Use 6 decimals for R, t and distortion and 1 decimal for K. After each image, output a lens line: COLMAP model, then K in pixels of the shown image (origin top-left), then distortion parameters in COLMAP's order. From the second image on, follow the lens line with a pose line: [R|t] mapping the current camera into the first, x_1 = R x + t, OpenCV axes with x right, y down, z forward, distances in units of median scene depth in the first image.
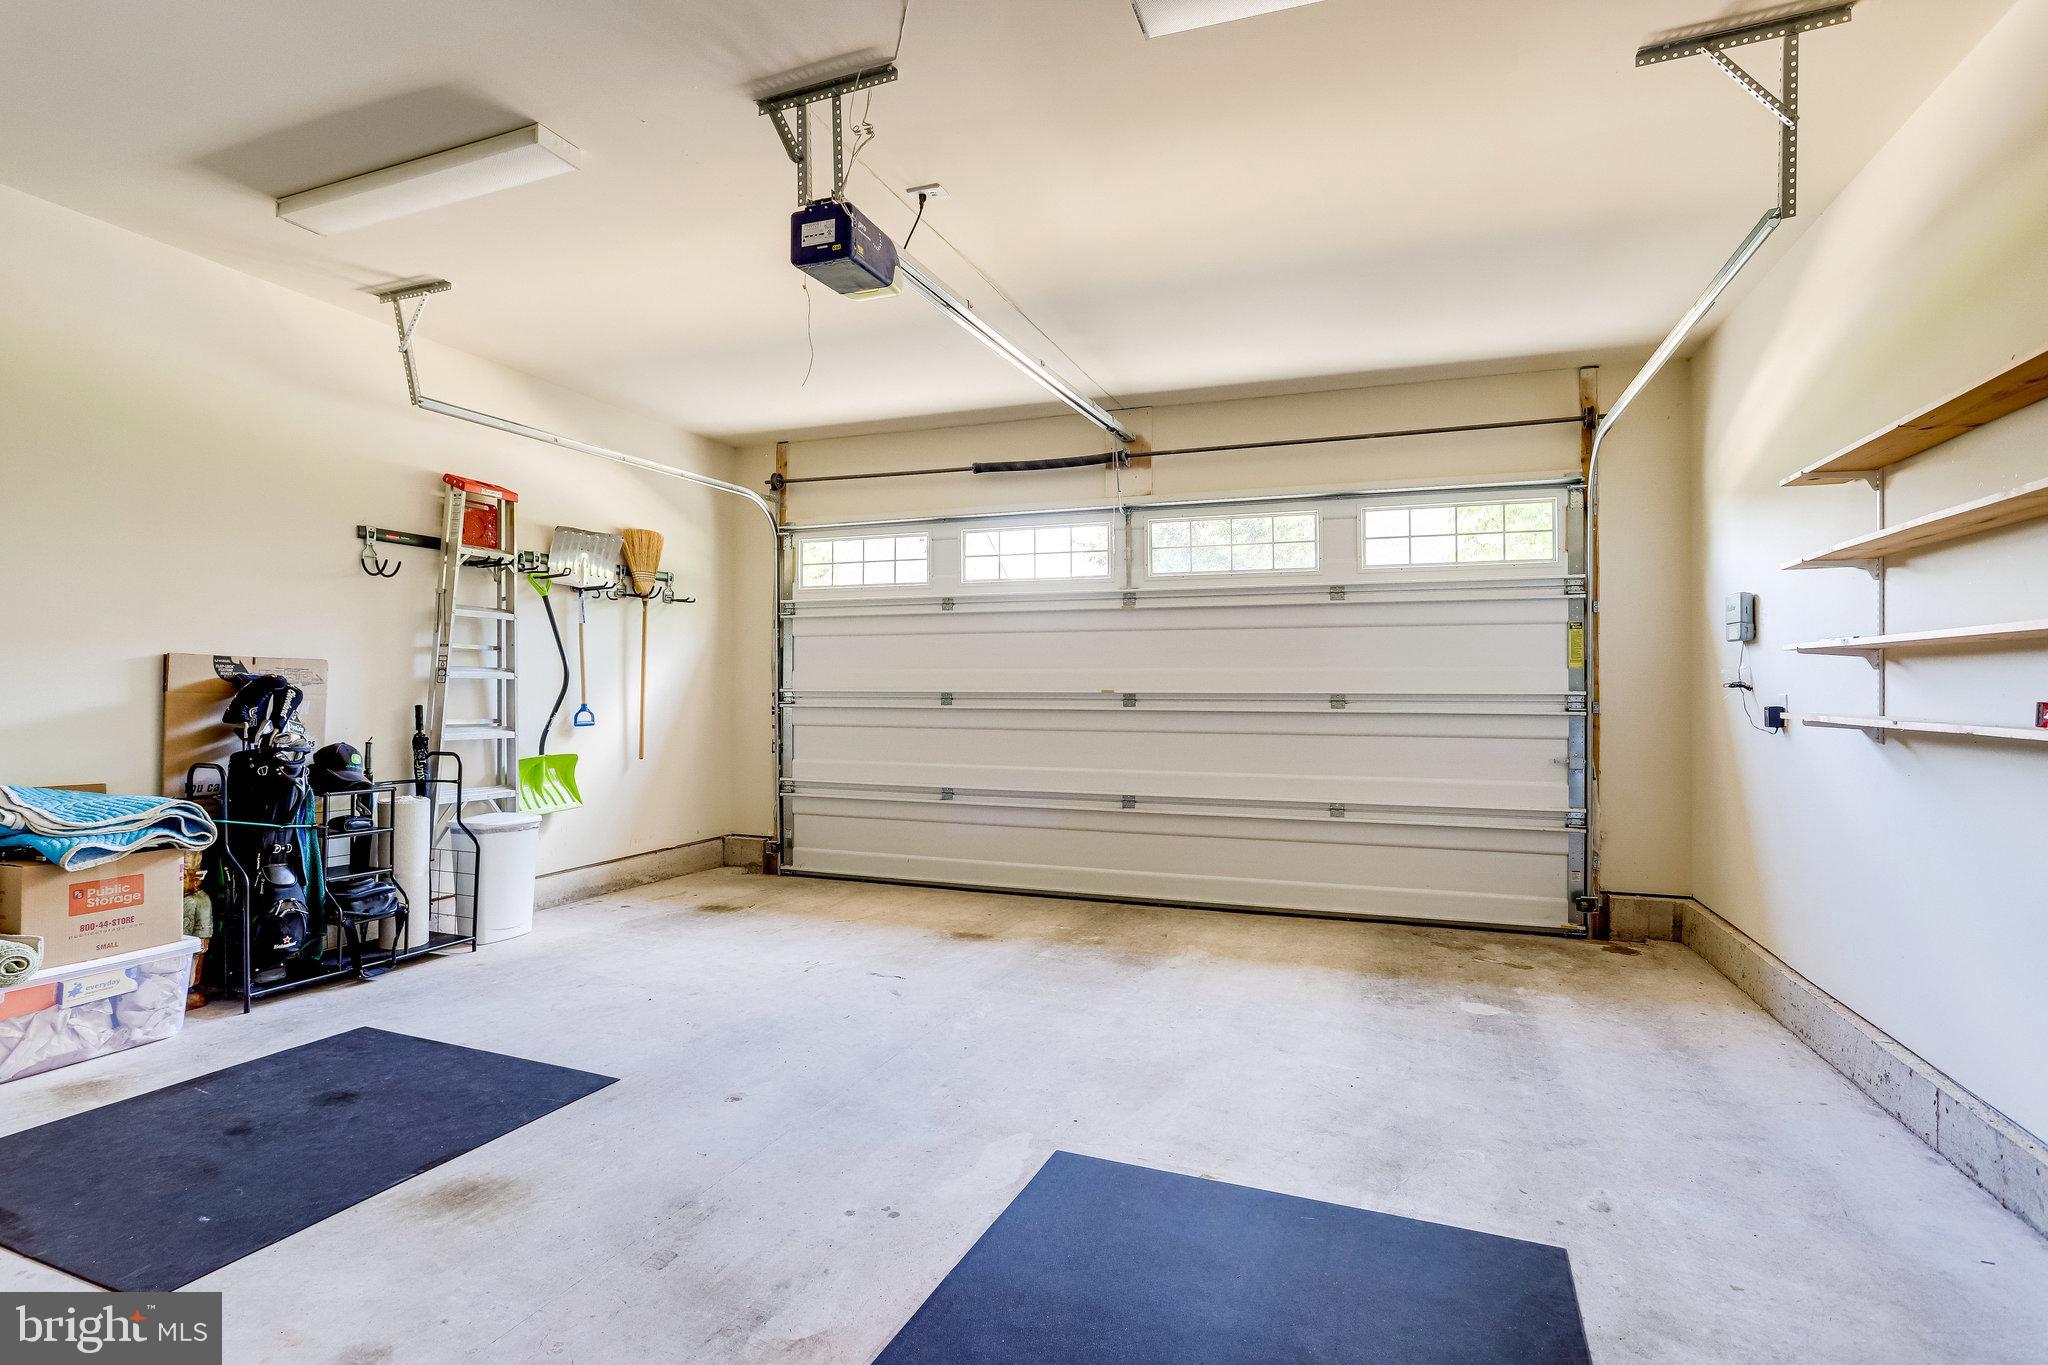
lens RADIAL K [[995.4, 0, 1021.2], [0, 995.4, 682.7], [0, 0, 1]] dist [-0.016145, 0.001856]
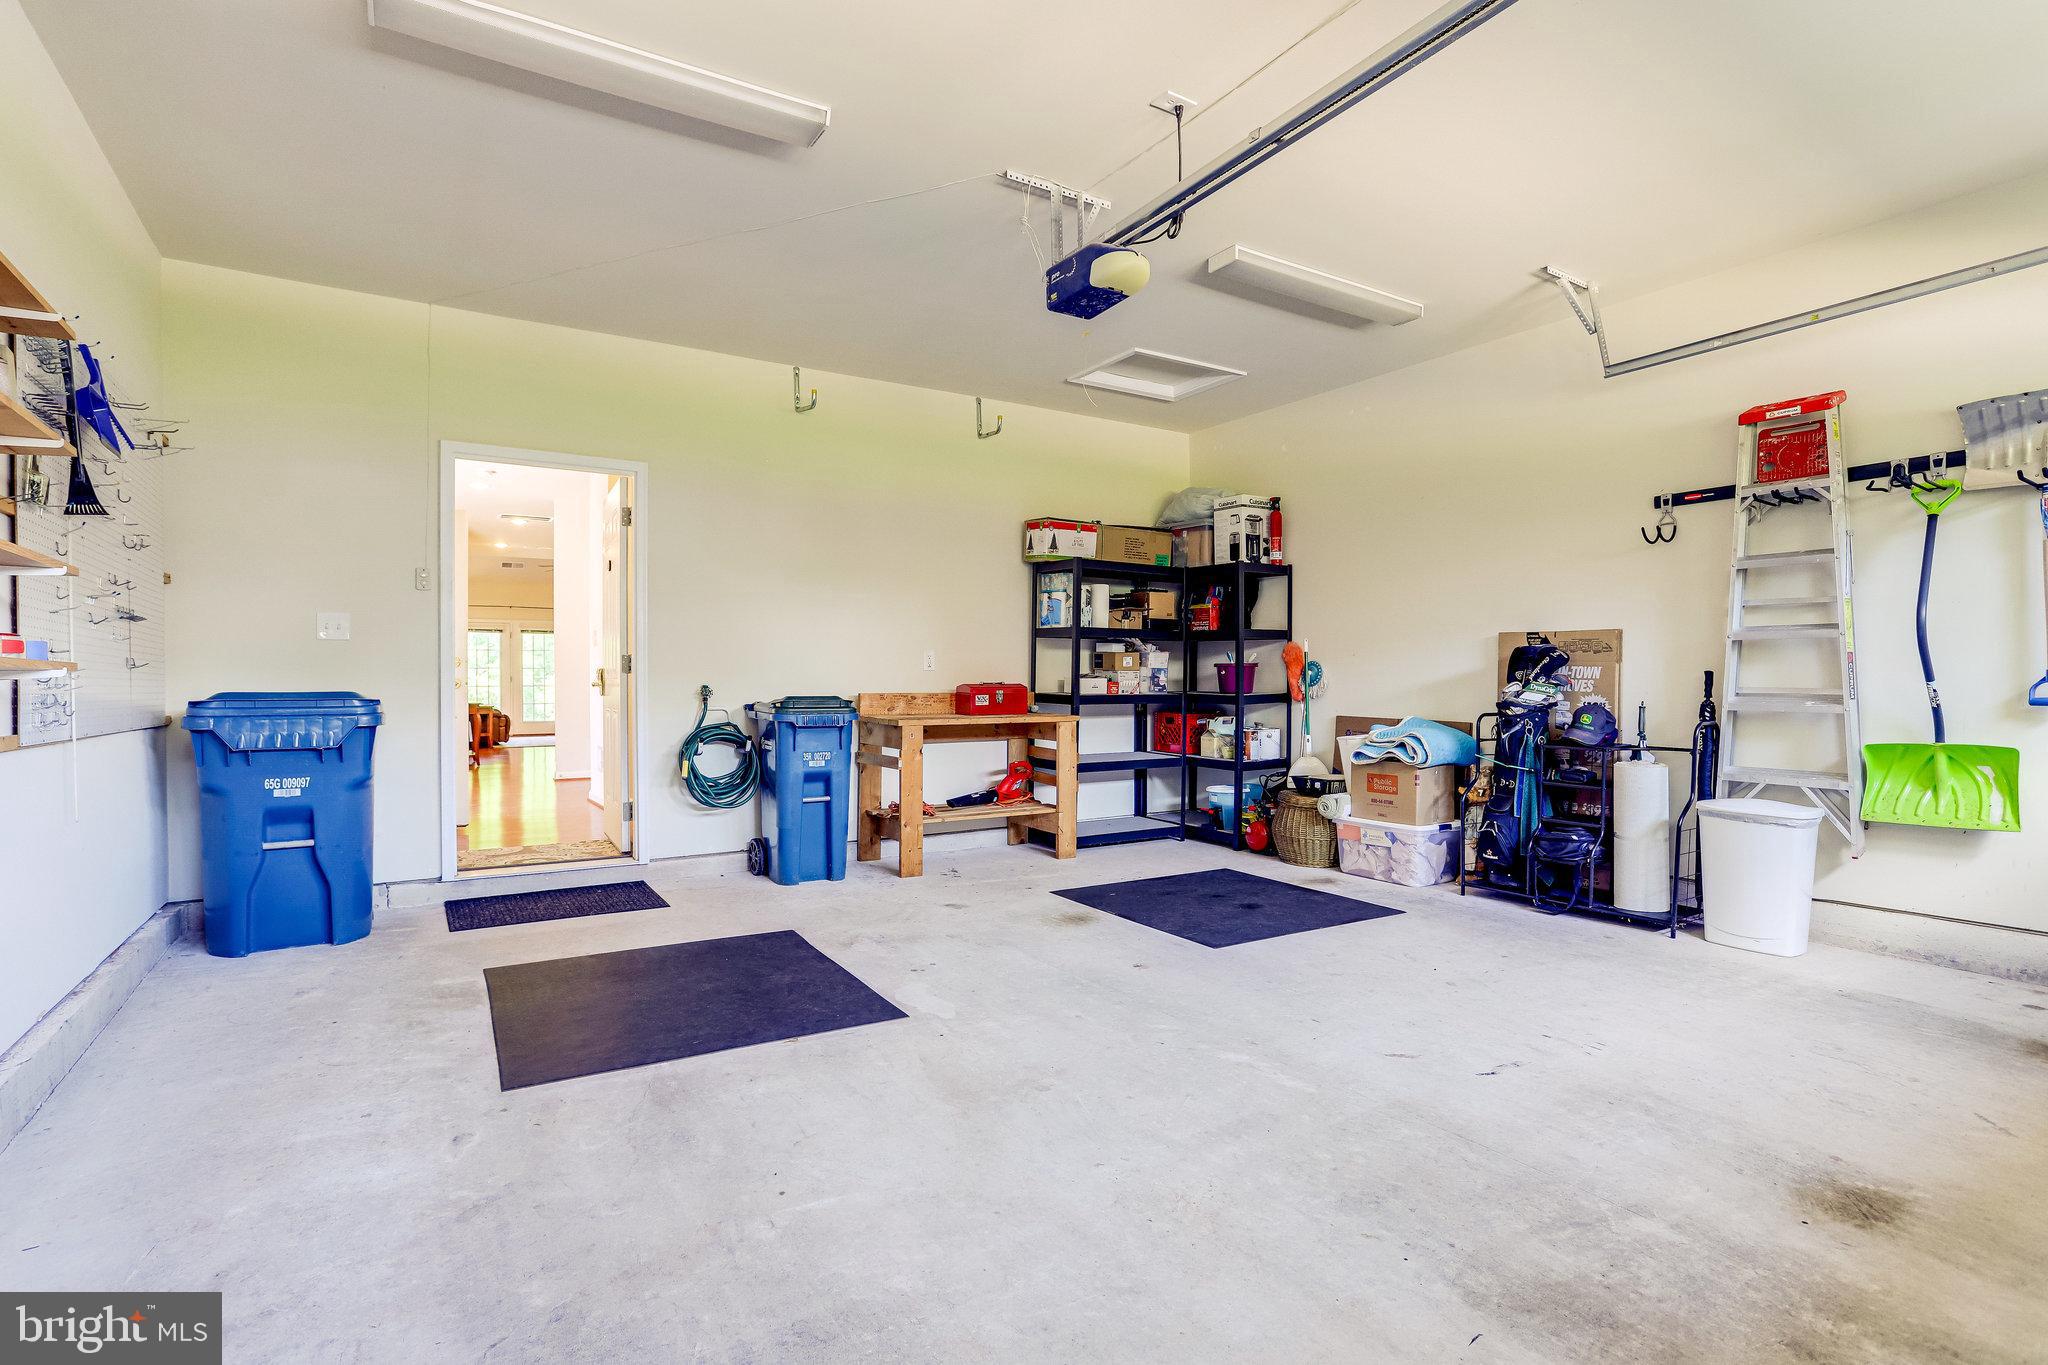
lens RADIAL K [[995.4, 0, 1022.9], [0, 995.4, 692.0], [0, 0, 1]] dist [-0.016145, 0.001856]
pose [[-0.595798, 0.005064, -0.803118, 0.556841], [0.008186, 0.999966, 0.000232, 0.039761], [0.803092, -0.006436, -0.595820, 1.091401]]
